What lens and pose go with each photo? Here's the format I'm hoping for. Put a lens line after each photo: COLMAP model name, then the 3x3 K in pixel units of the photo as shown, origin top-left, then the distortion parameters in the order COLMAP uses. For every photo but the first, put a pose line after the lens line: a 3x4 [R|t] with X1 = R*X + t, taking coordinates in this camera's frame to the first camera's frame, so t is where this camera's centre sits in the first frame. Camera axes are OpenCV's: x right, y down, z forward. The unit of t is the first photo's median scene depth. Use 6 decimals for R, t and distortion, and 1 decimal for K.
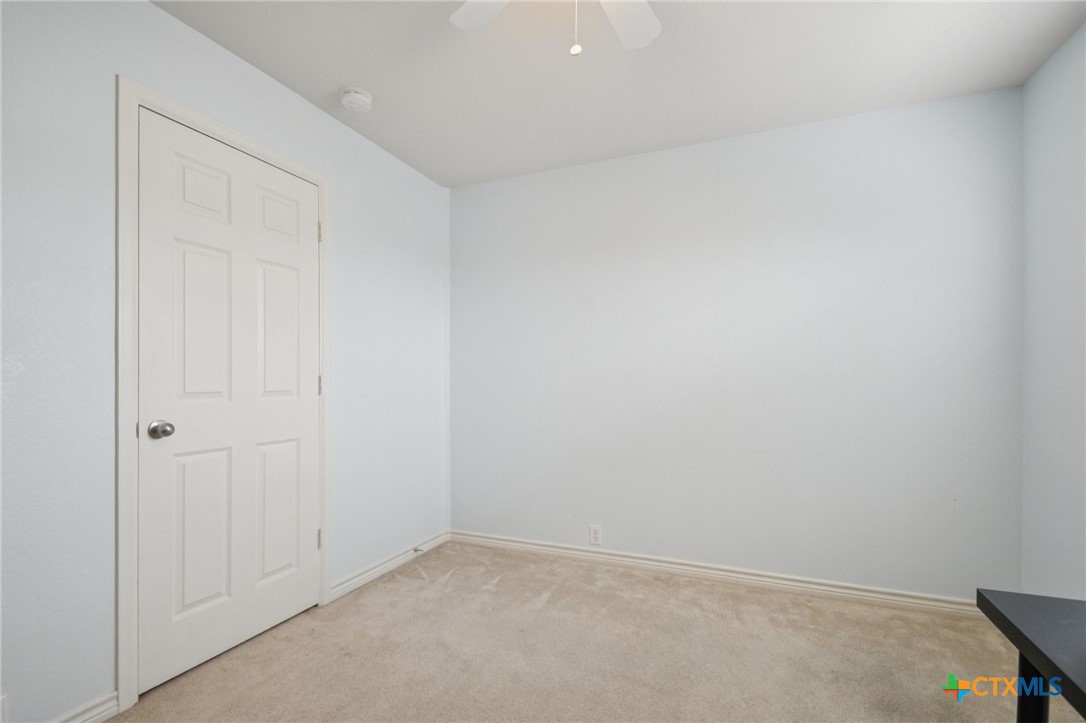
lens RADIAL K [[488.3, 0, 550.0], [0, 488.3, 377.9], [0, 0, 1]] dist [0.001424, -0.012126]
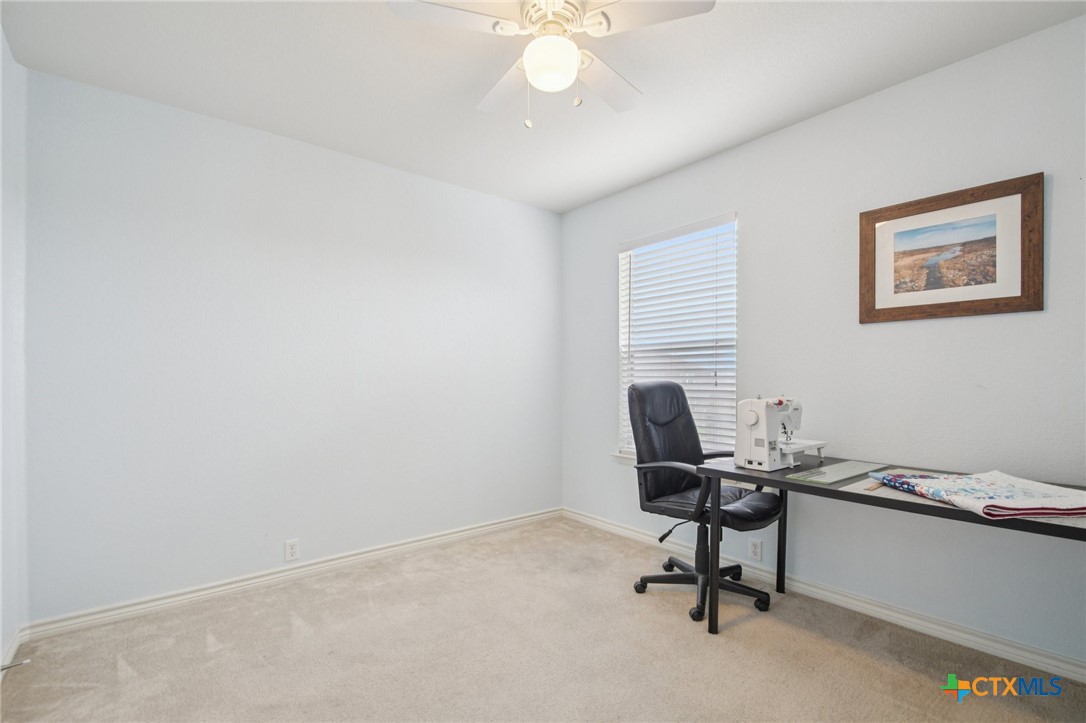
lens RADIAL K [[488.3, 0, 550.0], [0, 488.3, 377.9], [0, 0, 1]] dist [0.001424, -0.012126]
pose [[0.462812, 0.000894, 0.886456, -0.565303], [-0.002673, 0.999996, 0.000387, -0.003285], [-0.886452, -0.002549, 0.462813, 0.170609]]
